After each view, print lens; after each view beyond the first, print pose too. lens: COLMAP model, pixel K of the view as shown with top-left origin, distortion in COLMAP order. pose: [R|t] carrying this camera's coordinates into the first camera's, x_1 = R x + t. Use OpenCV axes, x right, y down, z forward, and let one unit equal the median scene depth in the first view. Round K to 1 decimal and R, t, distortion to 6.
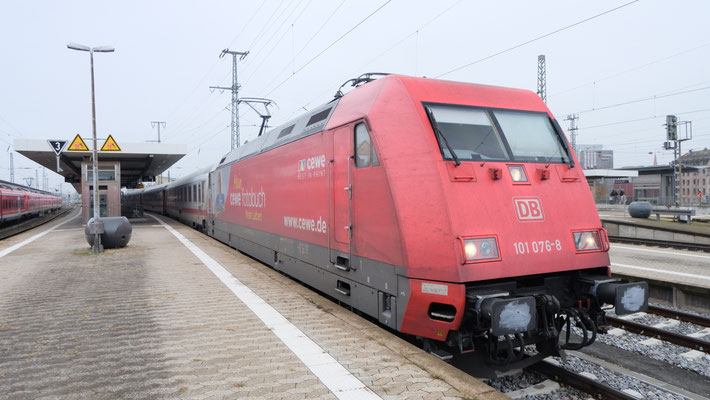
lens RADIAL K [[475.9, 0, 355.0], [0, 475.9, 200.0], [0, 0, 1]] dist [0.006831, 0.000097]
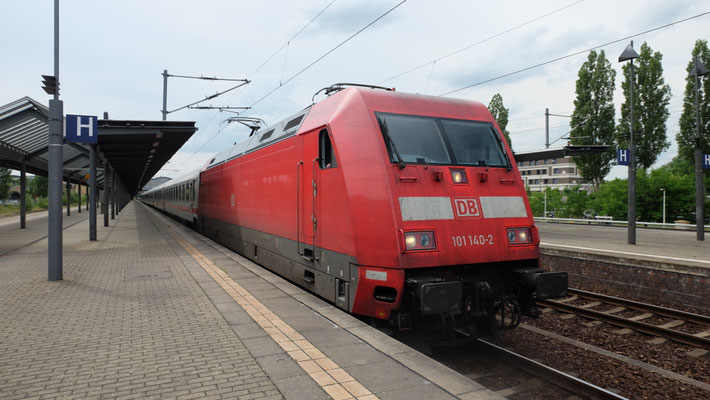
lens RADIAL K [[475.9, 0, 355.0], [0, 475.9, 200.0], [0, 0, 1]] dist [0.006831, 0.000097]
pose [[0.999874, 0.015150, 0.004805, 0.088391], [-0.015128, 0.999875, -0.004571, 0.010185], [-0.004873, 0.004497, 0.999978, -0.135368]]
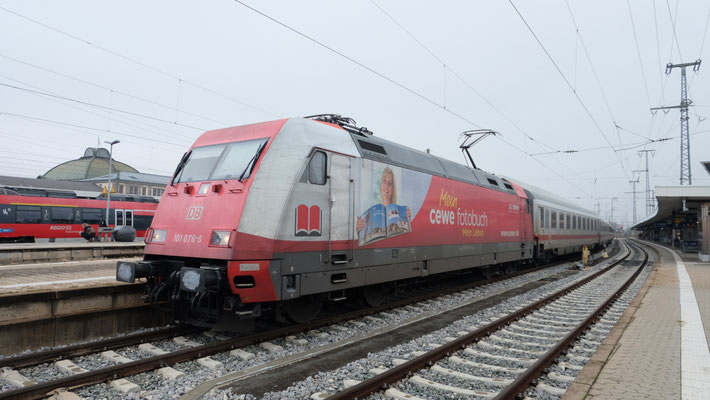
lens RADIAL K [[475.9, 0, 355.0], [0, 475.9, 200.0], [0, 0, 1]] dist [0.006831, 0.000097]
pose [[0.525920, -0.028606, -0.850053, 1.802327], [-0.035340, 0.997836, -0.055444, 0.041793], [0.849800, 0.059200, 0.523771, 0.634430]]
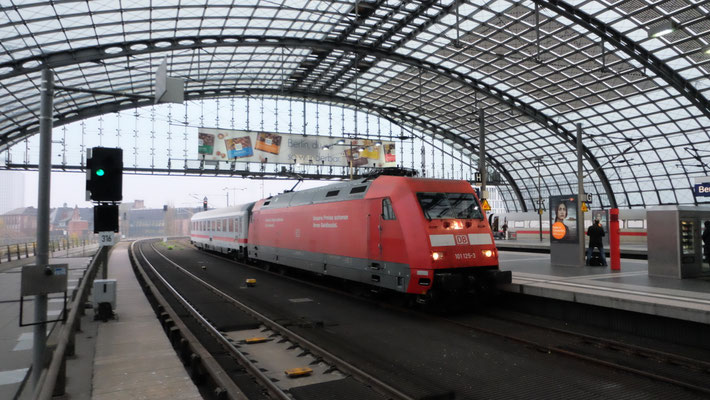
lens RADIAL K [[475.9, 0, 355.0], [0, 475.9, 200.0], [0, 0, 1]] dist [0.006831, 0.000097]
pose [[0.998570, 0.007408, 0.052946, -0.264812], [-0.004194, 0.998155, -0.060577, -0.029242], [-0.053297, 0.060269, 0.996758, -1.239804]]
